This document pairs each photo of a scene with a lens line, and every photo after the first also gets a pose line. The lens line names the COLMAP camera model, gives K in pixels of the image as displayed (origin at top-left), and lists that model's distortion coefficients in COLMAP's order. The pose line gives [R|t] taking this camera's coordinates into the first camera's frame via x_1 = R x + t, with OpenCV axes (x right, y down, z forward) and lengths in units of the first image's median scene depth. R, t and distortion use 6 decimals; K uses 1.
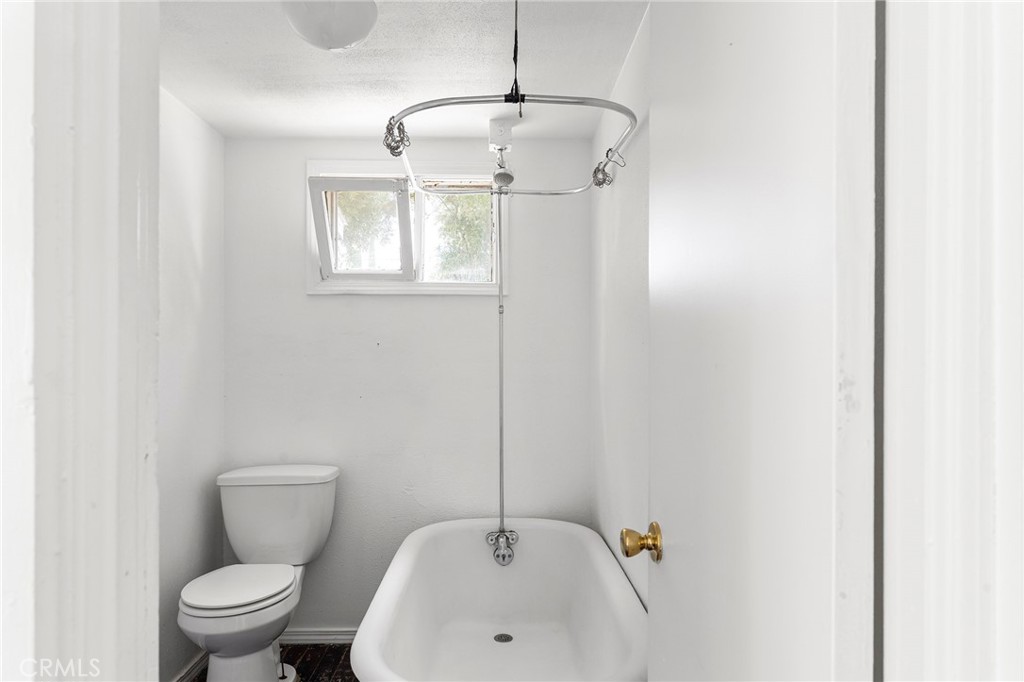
lens RADIAL K [[657.2, 0, 515.9], [0, 657.2, 346.1], [0, 0, 1]] dist [-0.007642, -0.004449]
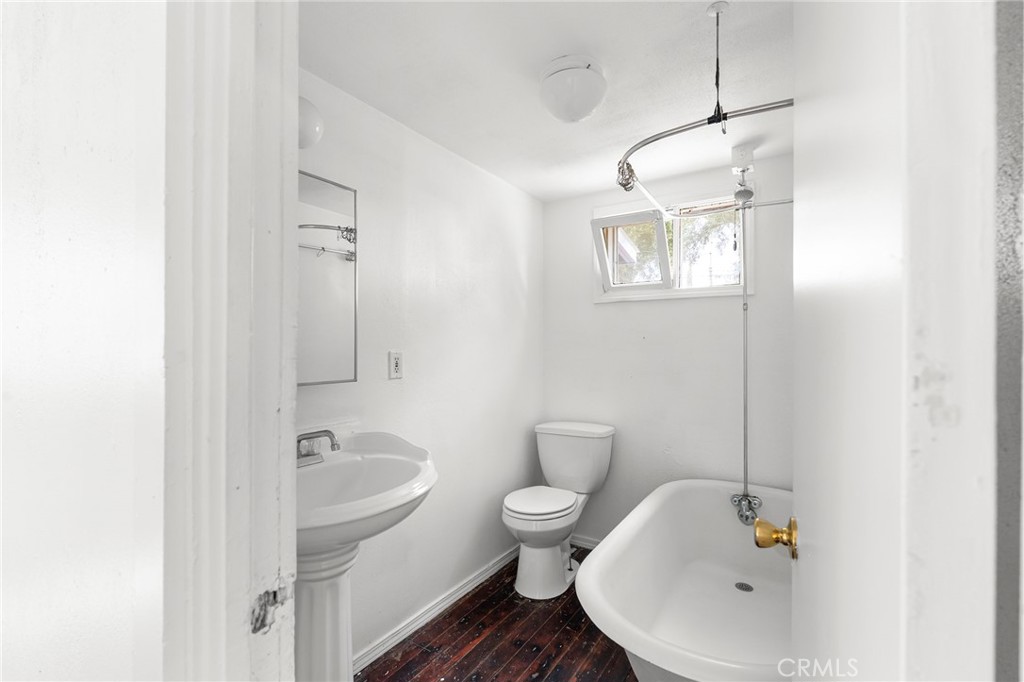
lens RADIAL K [[453.5, 0, 510.0], [0, 453.5, 342.4], [0, 0, 1]] dist [-0.006924, 0.000229]
pose [[0.825764, -0.007558, -0.563965, 0.090963], [0.008948, 0.999960, -0.000299, 0.004727], [0.563945, -0.004800, 0.825798, 0.096701]]
